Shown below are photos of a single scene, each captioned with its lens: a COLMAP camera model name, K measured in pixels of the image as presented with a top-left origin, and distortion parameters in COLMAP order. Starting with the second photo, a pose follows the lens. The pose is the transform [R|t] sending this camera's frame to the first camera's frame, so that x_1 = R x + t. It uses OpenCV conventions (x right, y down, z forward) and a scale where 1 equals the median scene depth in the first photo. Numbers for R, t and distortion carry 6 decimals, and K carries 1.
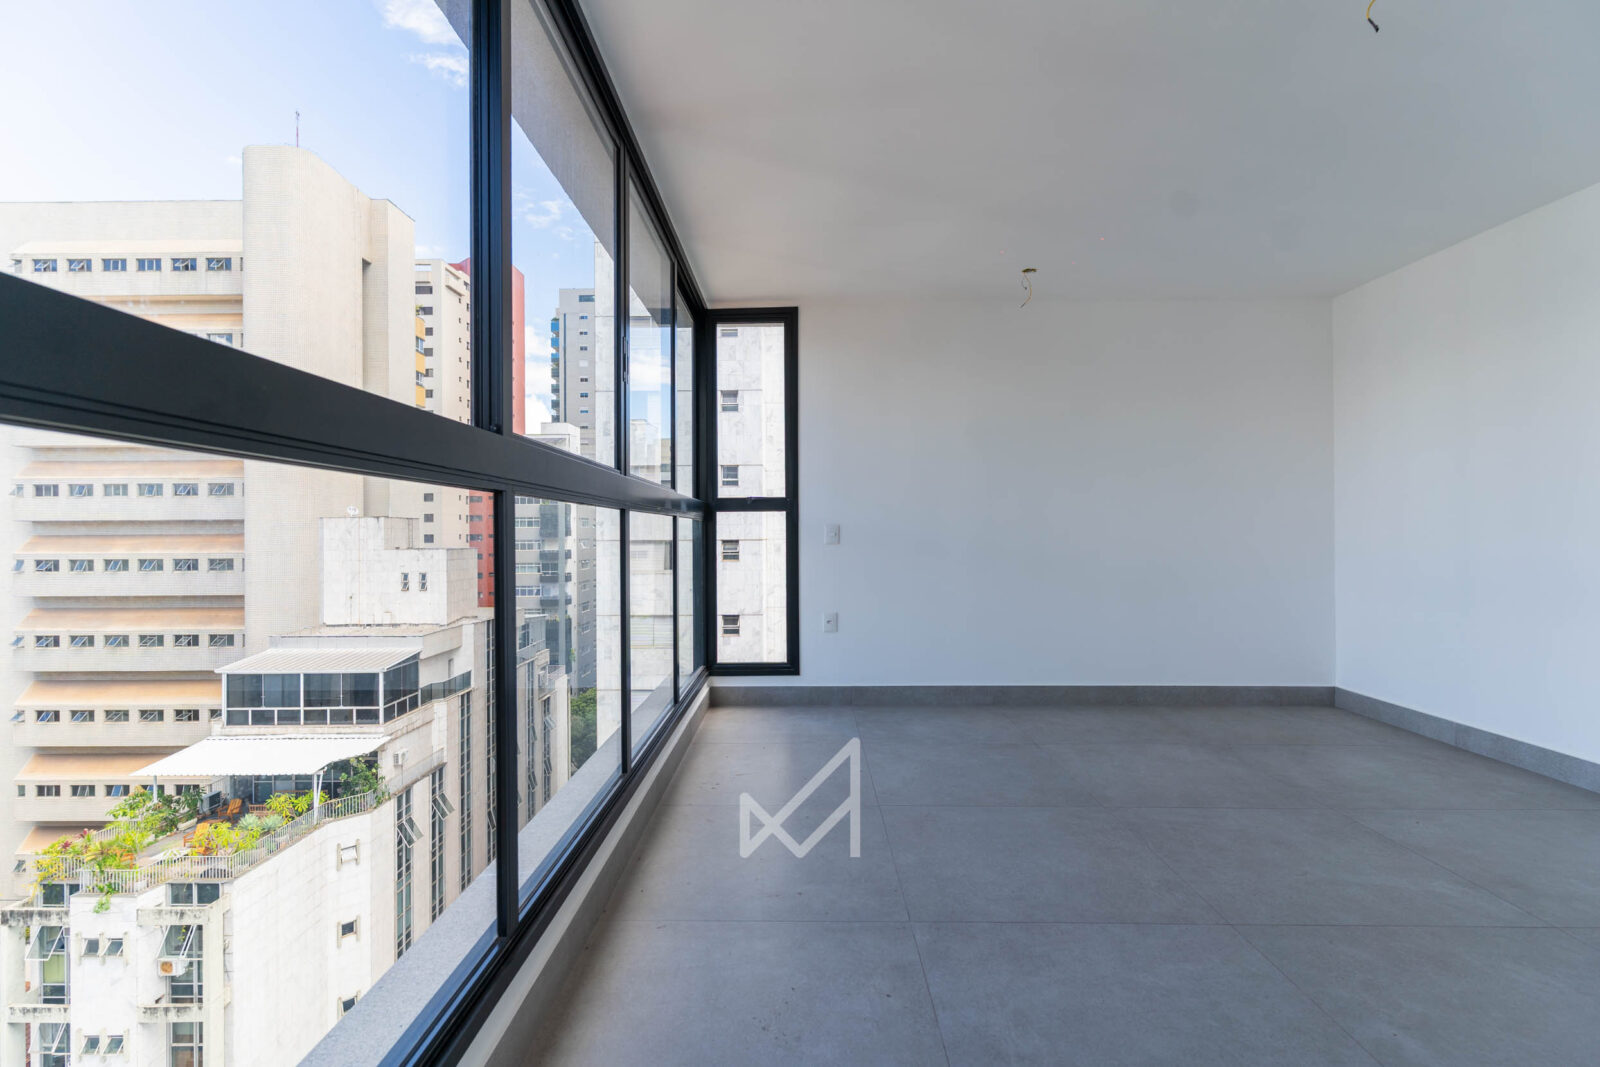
lens RADIAL K [[766.2, 0, 801.8], [0, 766.2, 534.3], [0, 0, 1]] dist [0.004264, -0.001227]
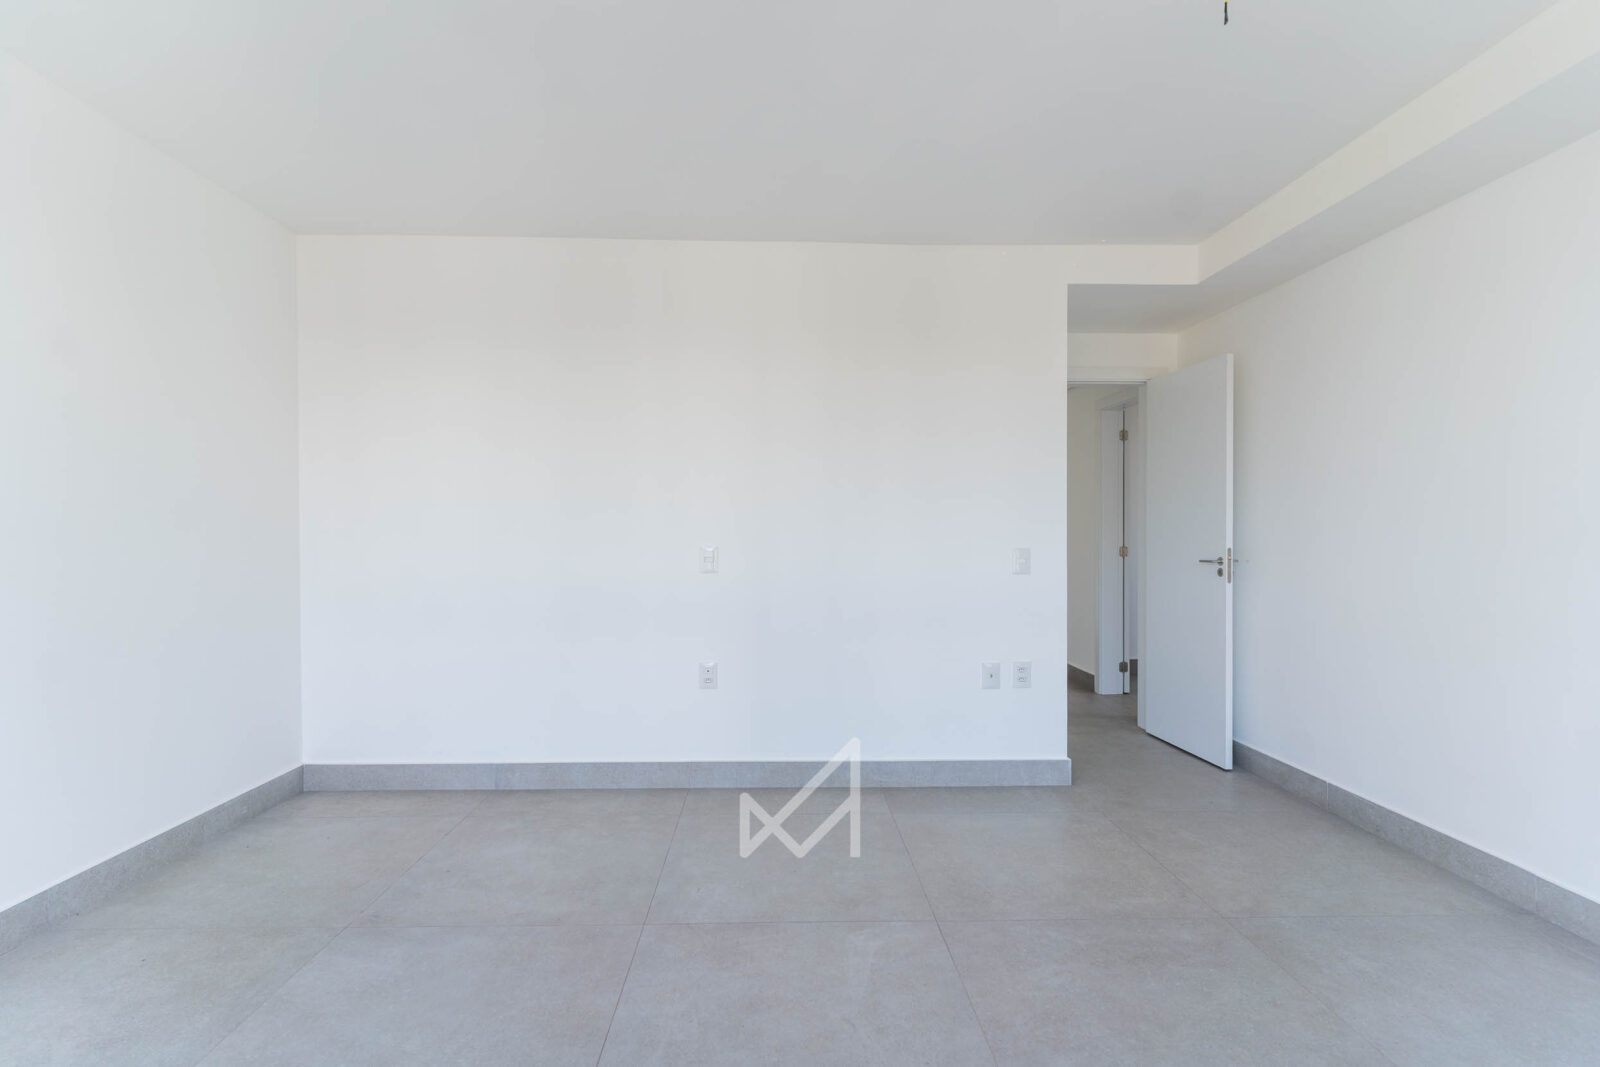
lens RADIAL K [[766.2, 0, 794.3], [0, 766.2, 536.9], [0, 0, 1]] dist [0.004264, -0.001227]
pose [[-0.028350, -0.008082, 0.999565, -0.077146], [0.003192, 0.999961, 0.008176, -0.035407], [-0.999593, 0.003422, -0.028323, 0.794146]]
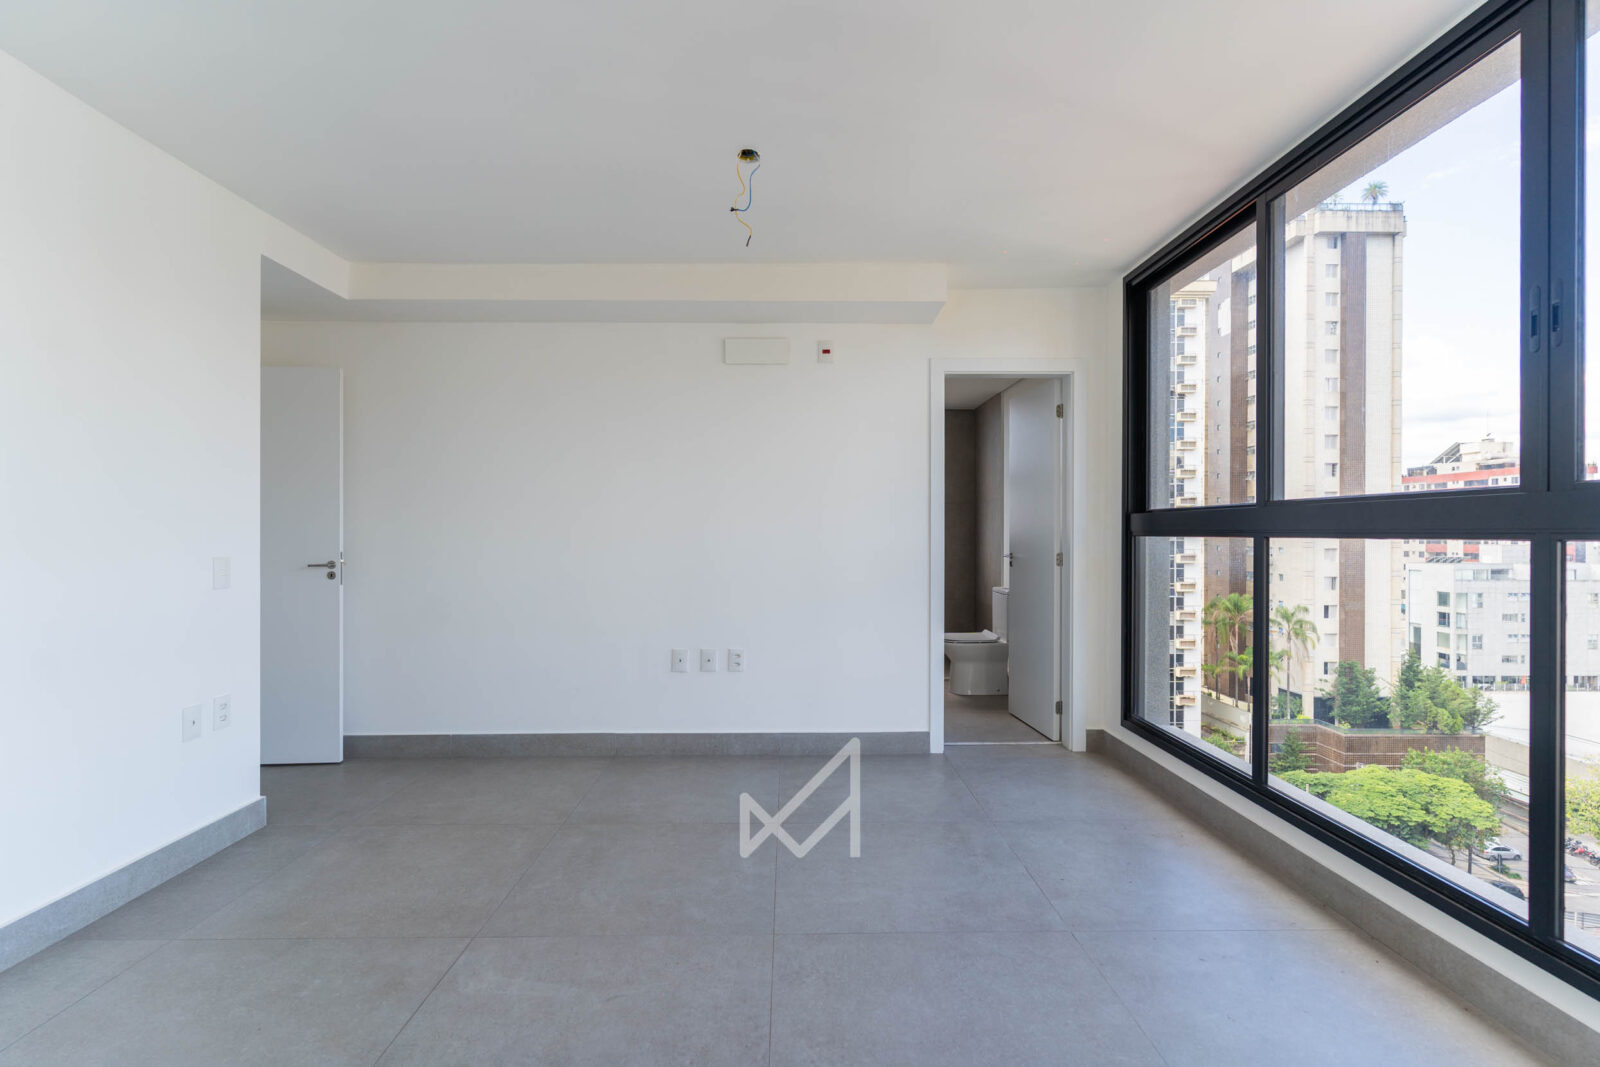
lens RADIAL K [[766.2, 0, 802.8], [0, 766.2, 534.3], [0, 0, 1]] dist [0.004264, -0.001227]
pose [[-0.999894, 0.003803, -0.014062, 0.342318], [0.003747, 0.999985, 0.003985, -0.036875], [0.014077, 0.003932, -0.999893, 1.339450]]
